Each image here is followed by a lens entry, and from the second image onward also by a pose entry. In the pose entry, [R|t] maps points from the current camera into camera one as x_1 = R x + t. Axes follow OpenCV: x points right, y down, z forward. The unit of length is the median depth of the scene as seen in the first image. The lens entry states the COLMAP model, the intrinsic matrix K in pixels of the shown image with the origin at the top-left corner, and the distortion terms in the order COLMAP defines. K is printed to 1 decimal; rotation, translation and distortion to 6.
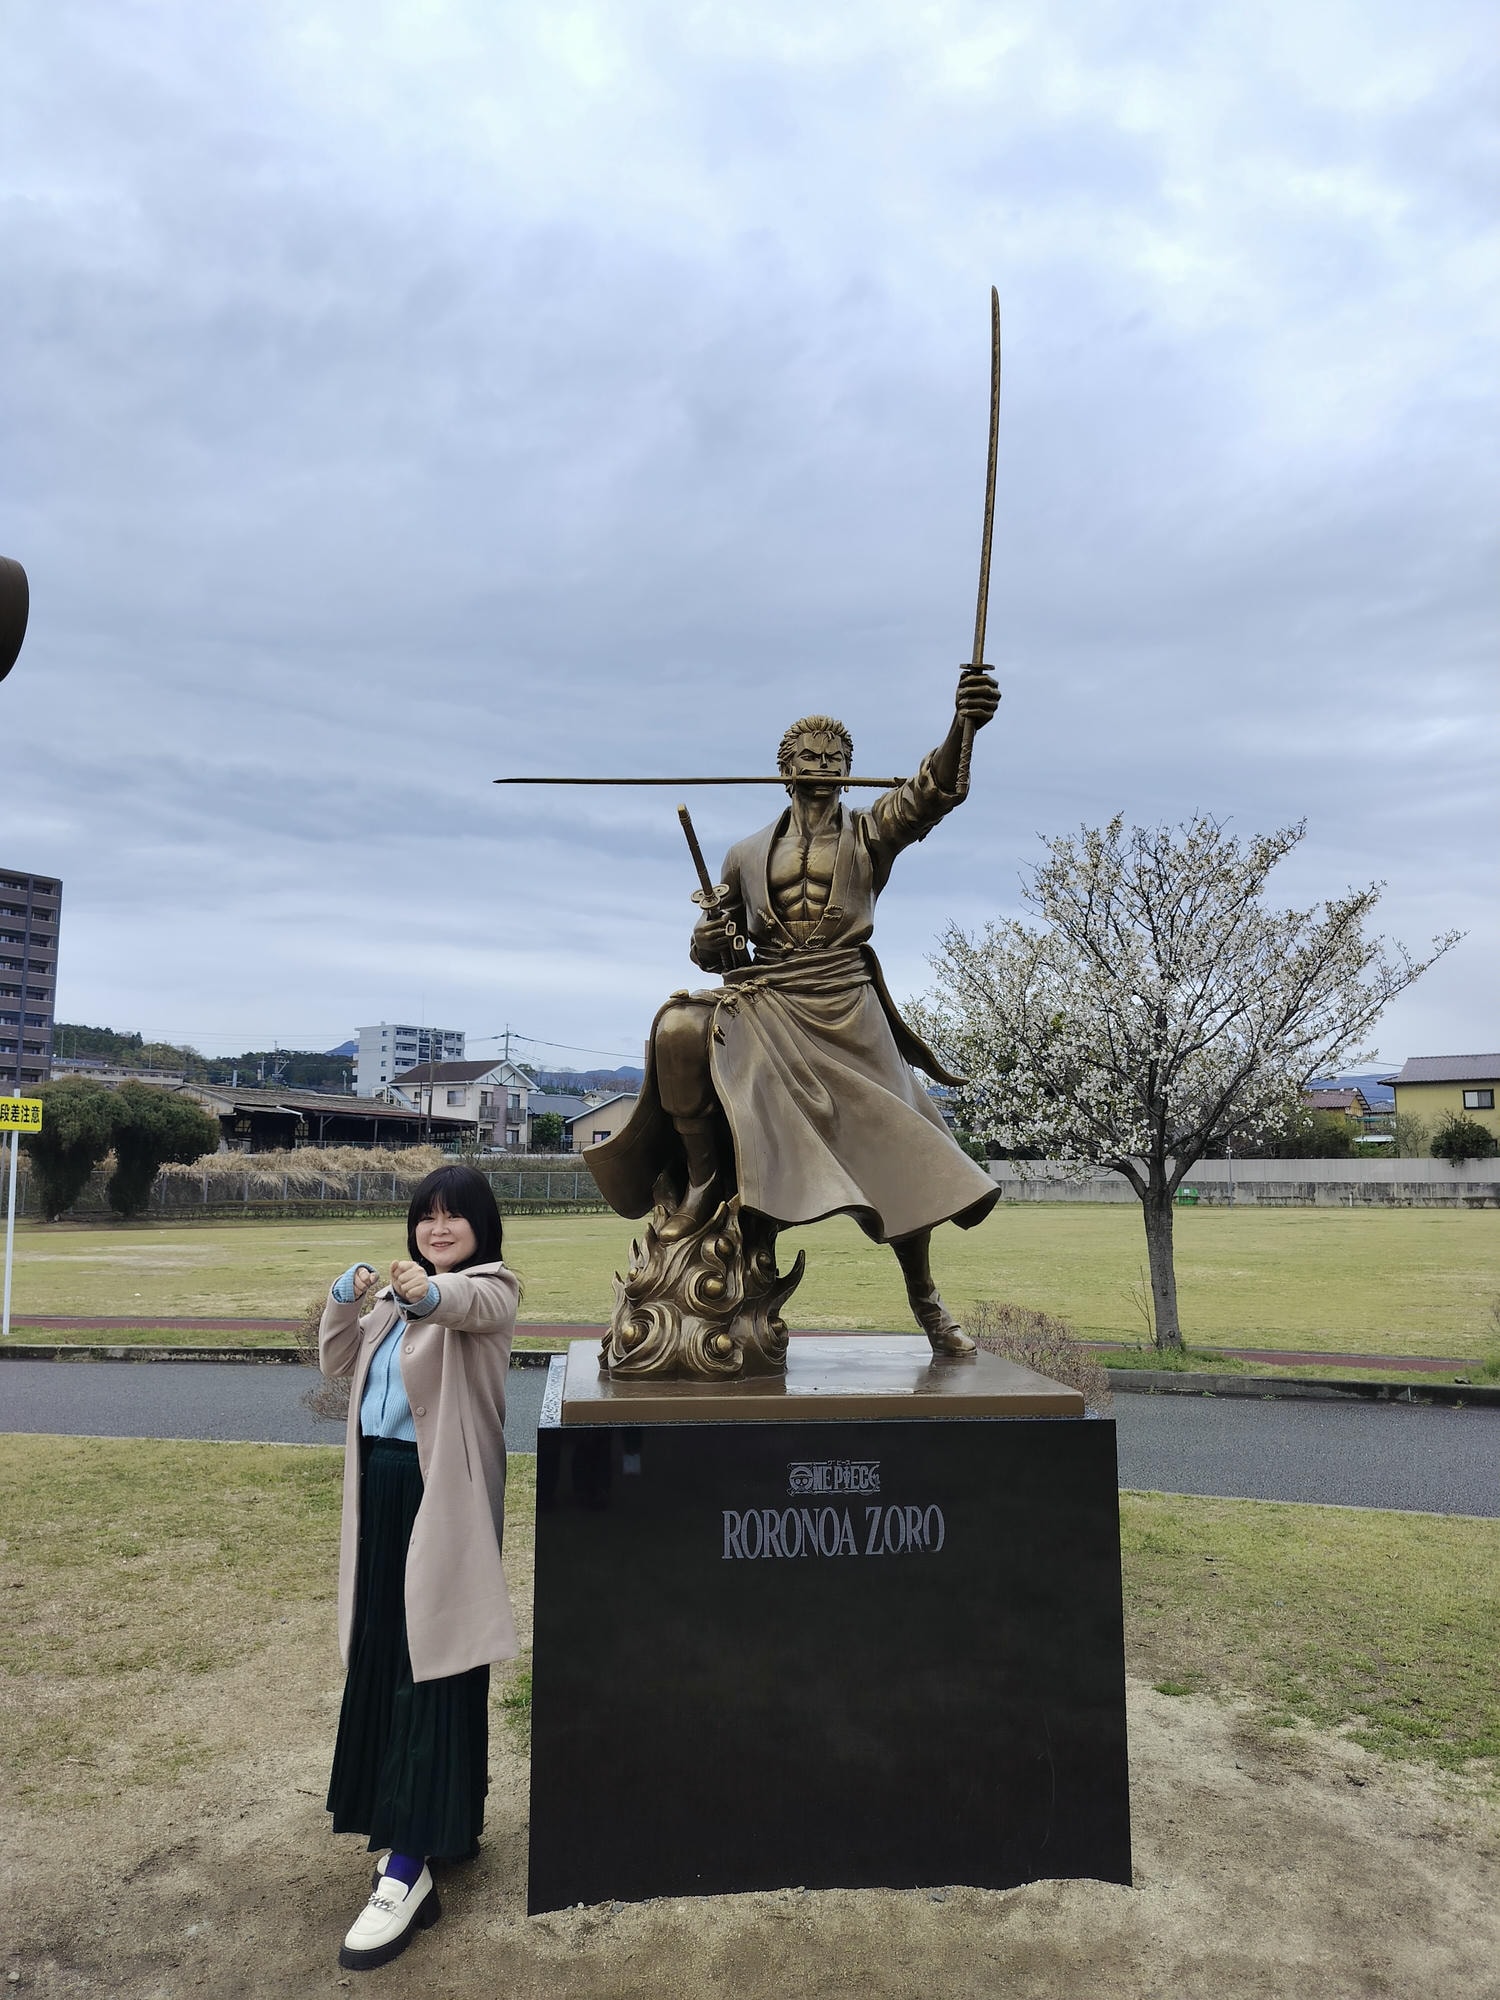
lens RADIAL K [[1440.8, 0, 735.6], [0, 1440.8, 993.8], [0, 0, 1]] dist [0.055922, -0.017416]
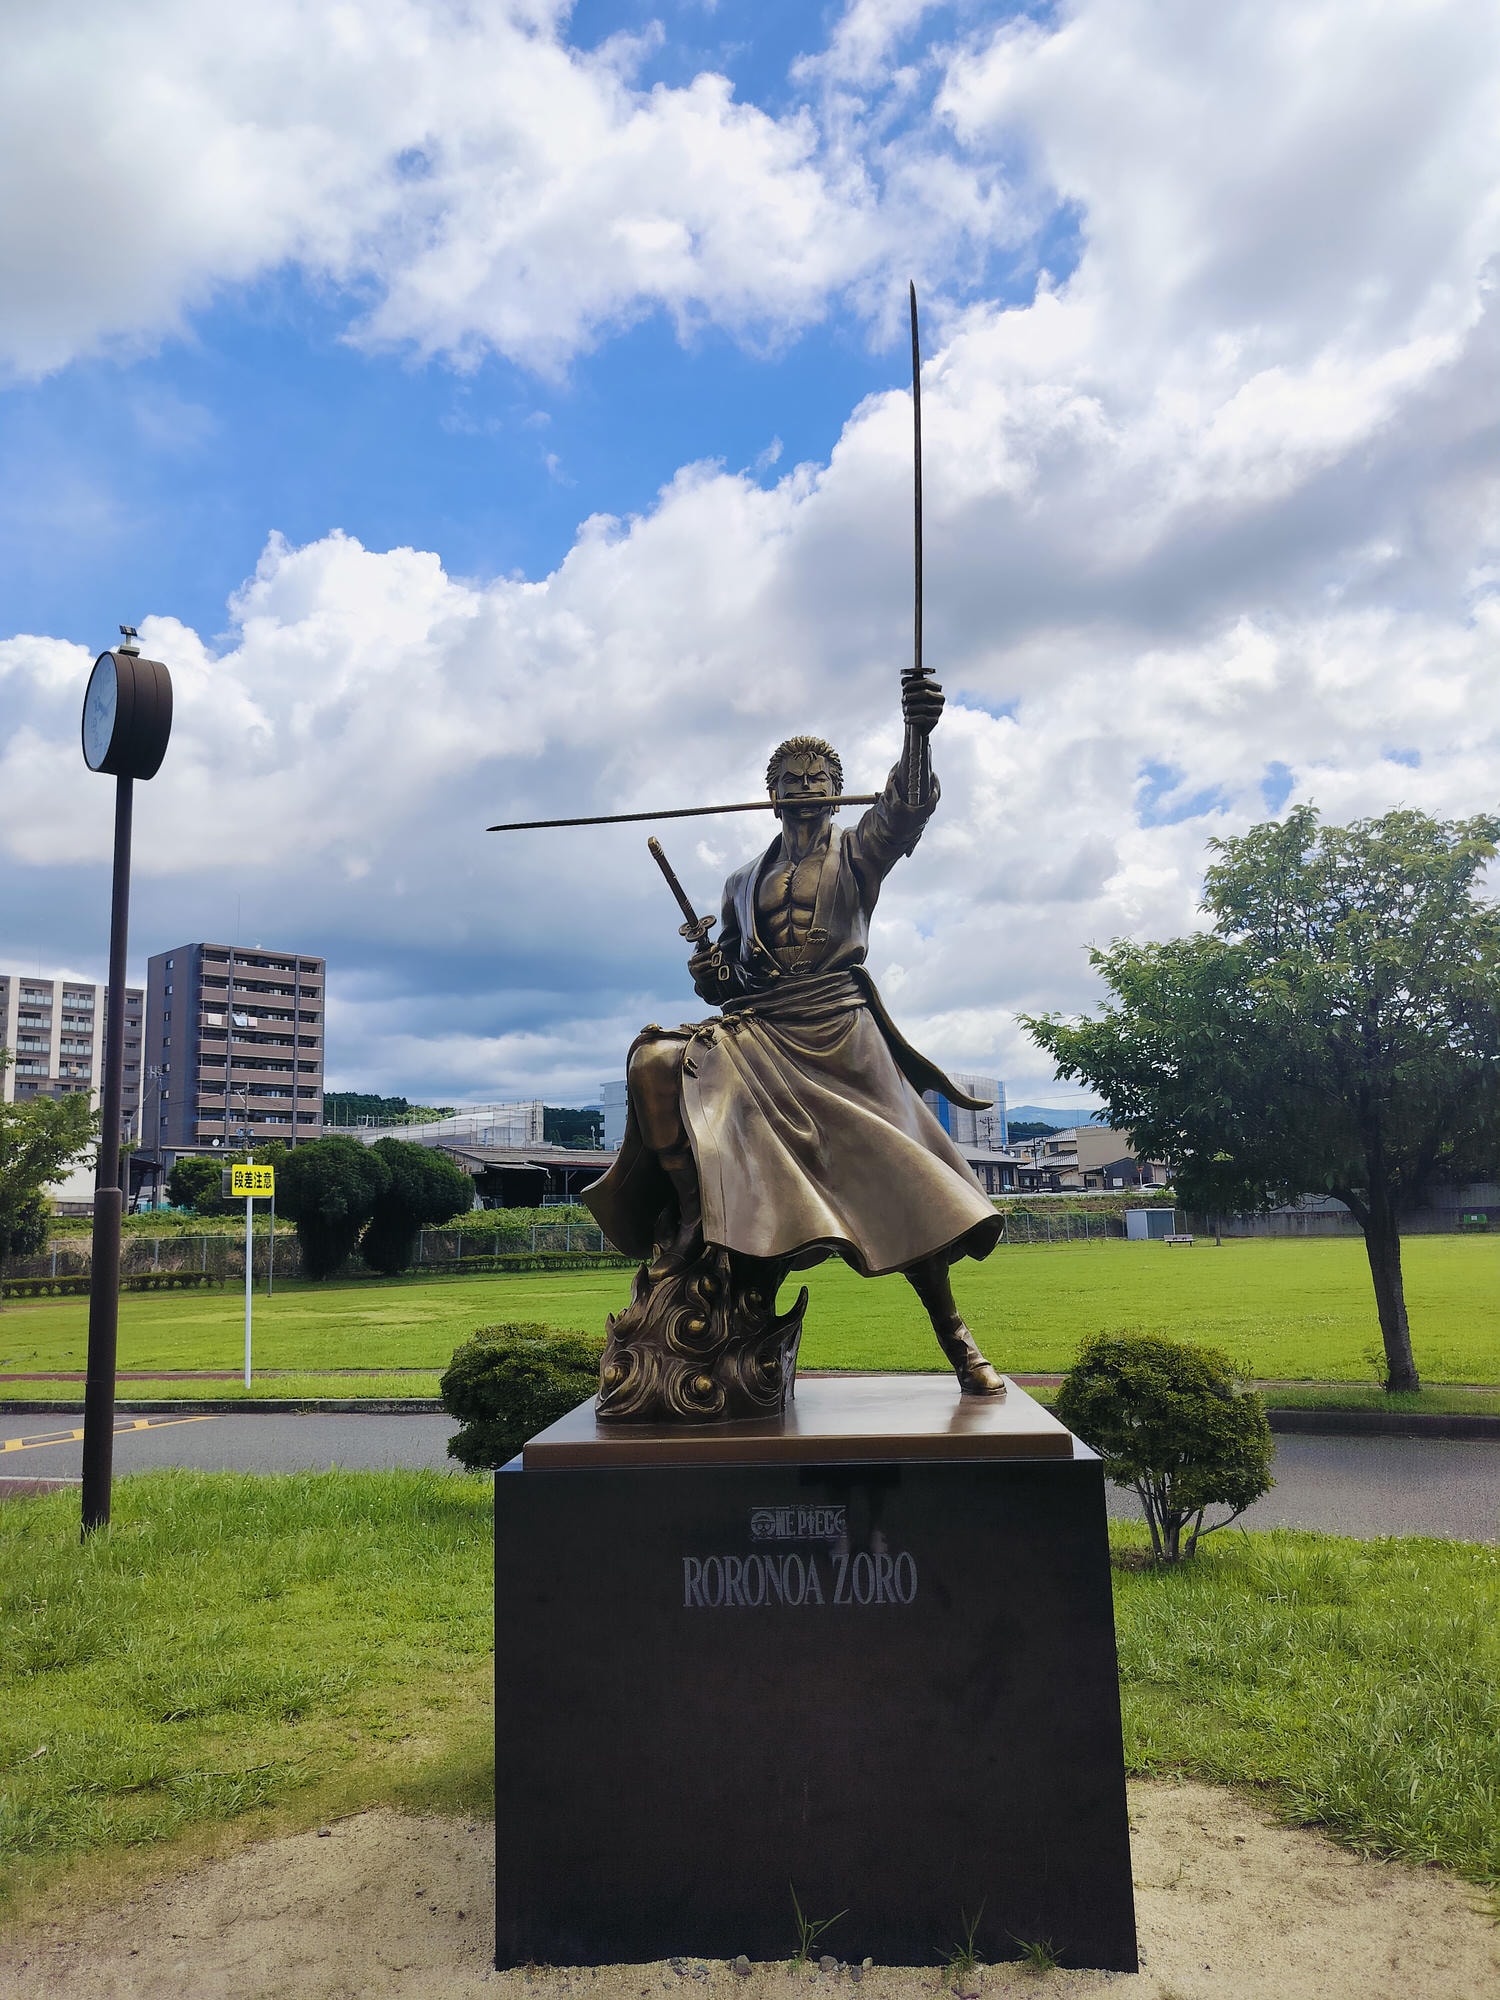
lens RADIAL K [[1440.8, 0, 750.9], [0, 1440.8, 1001.3], [0, 0, 1]] dist [0.055922, -0.017416]
pose [[0.986411, -0.057992, -0.153721, 0.170858], [0.054091, 0.998102, -0.029441, 0.013598], [0.155137, 0.020726, 0.987676, 0.033879]]
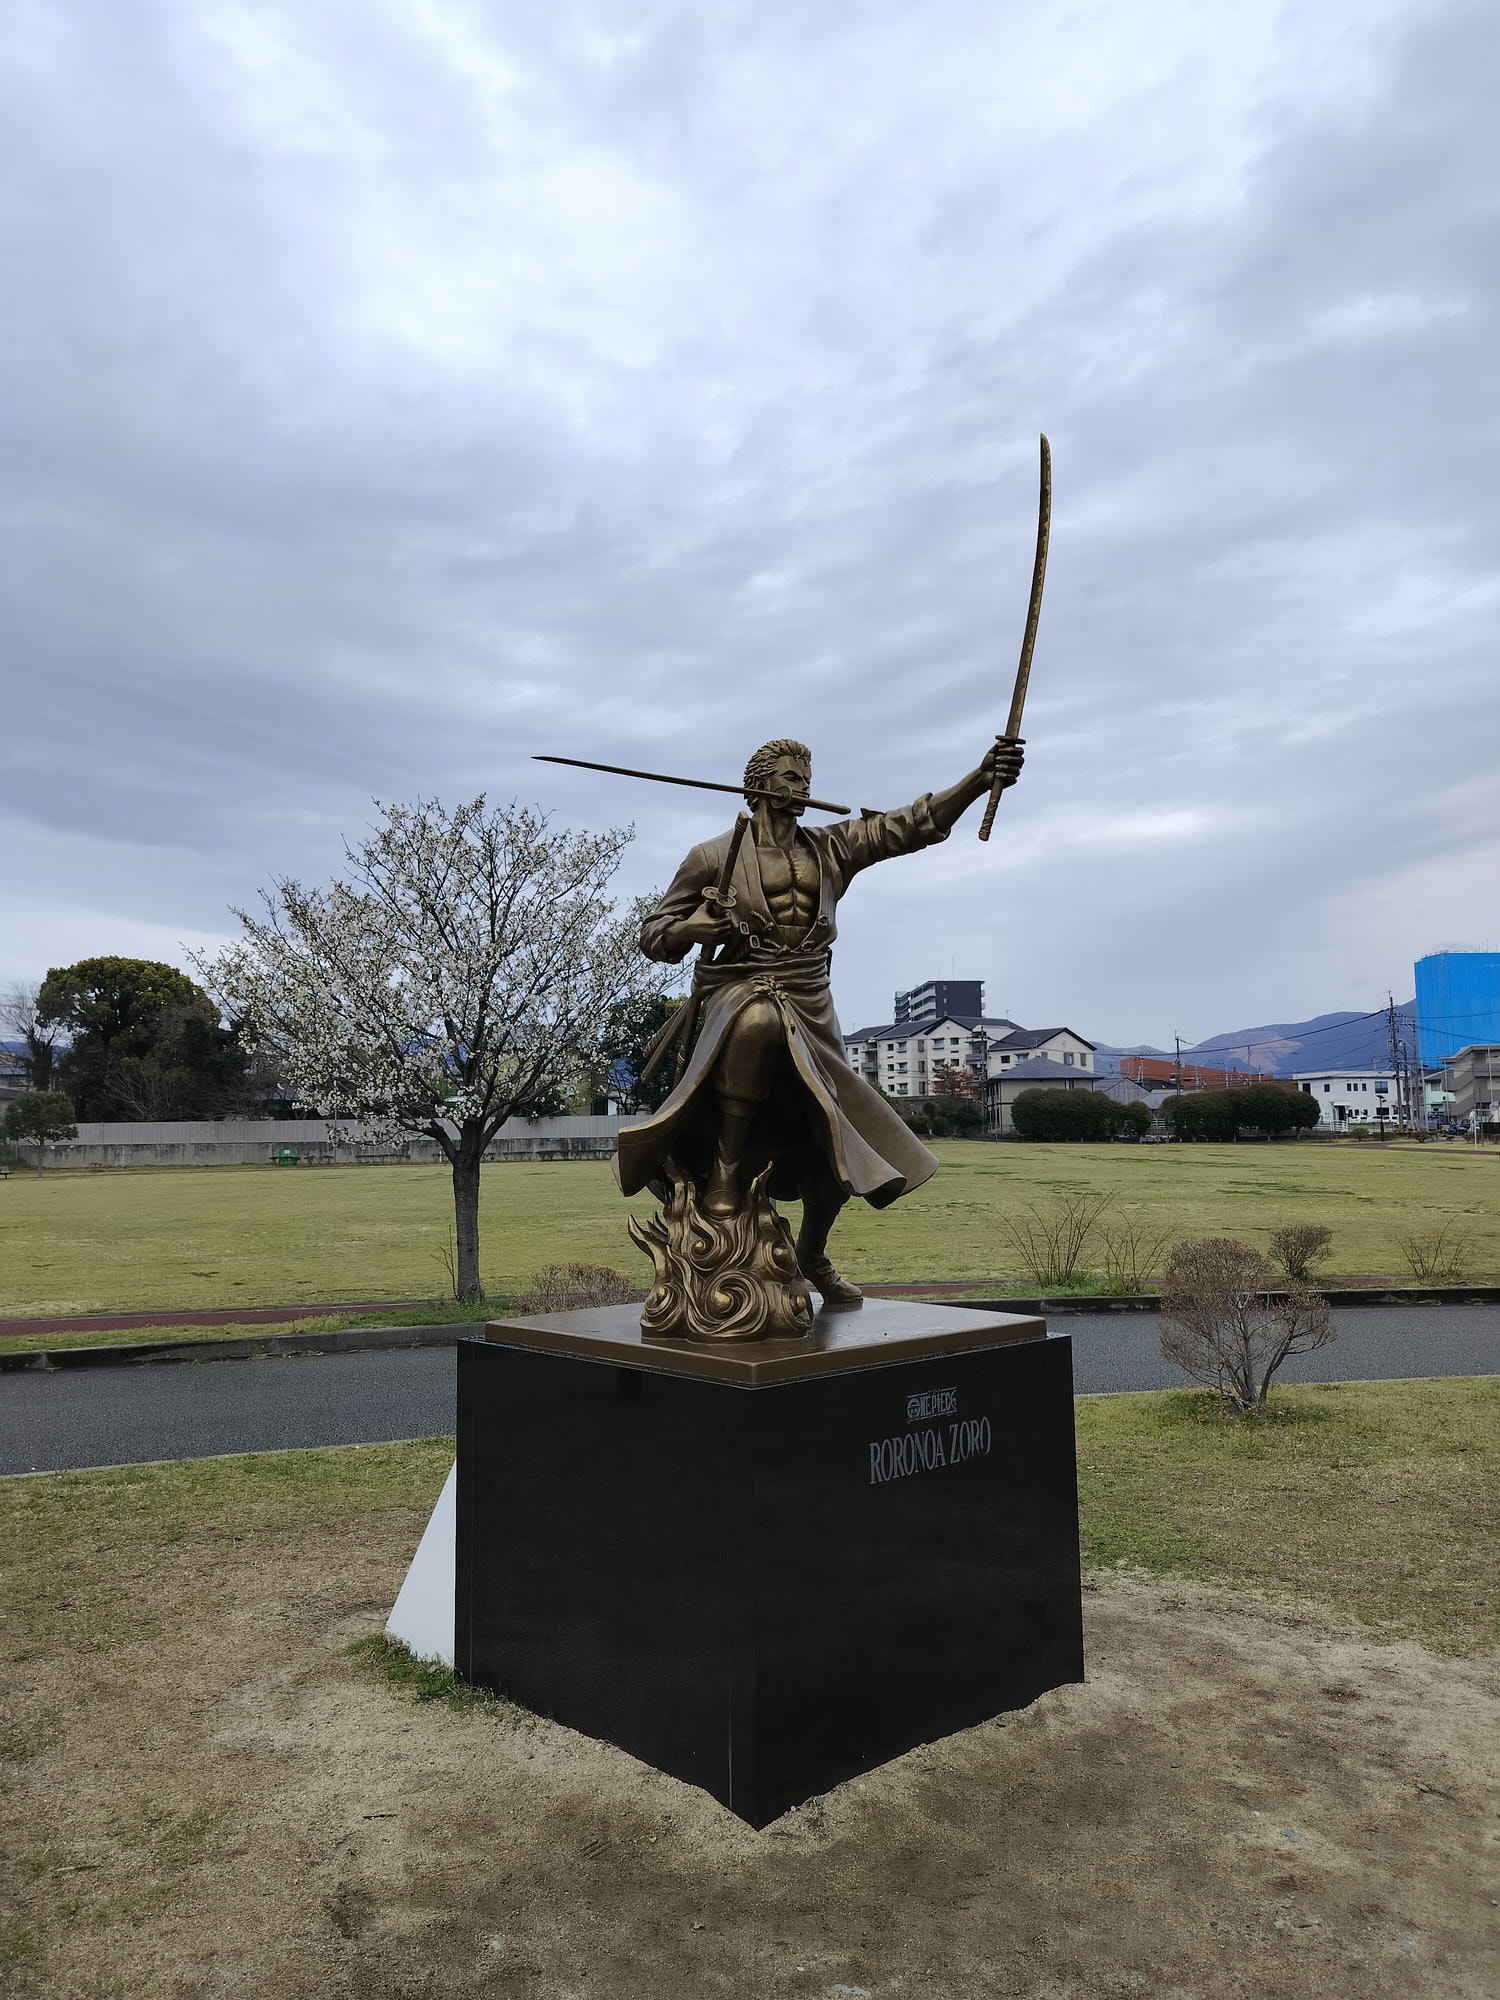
lens RADIAL K [[1440.8, 0, 745.6], [0, 1440.8, 989.5], [0, 0, 1]] dist [0.055922, -0.017416]
pose [[0.807378, 0.050071, 0.587907, -0.648121], [-0.064363, 0.997921, 0.003398, -0.002229], [-0.586514, -0.040583, 0.808922, 0.113645]]
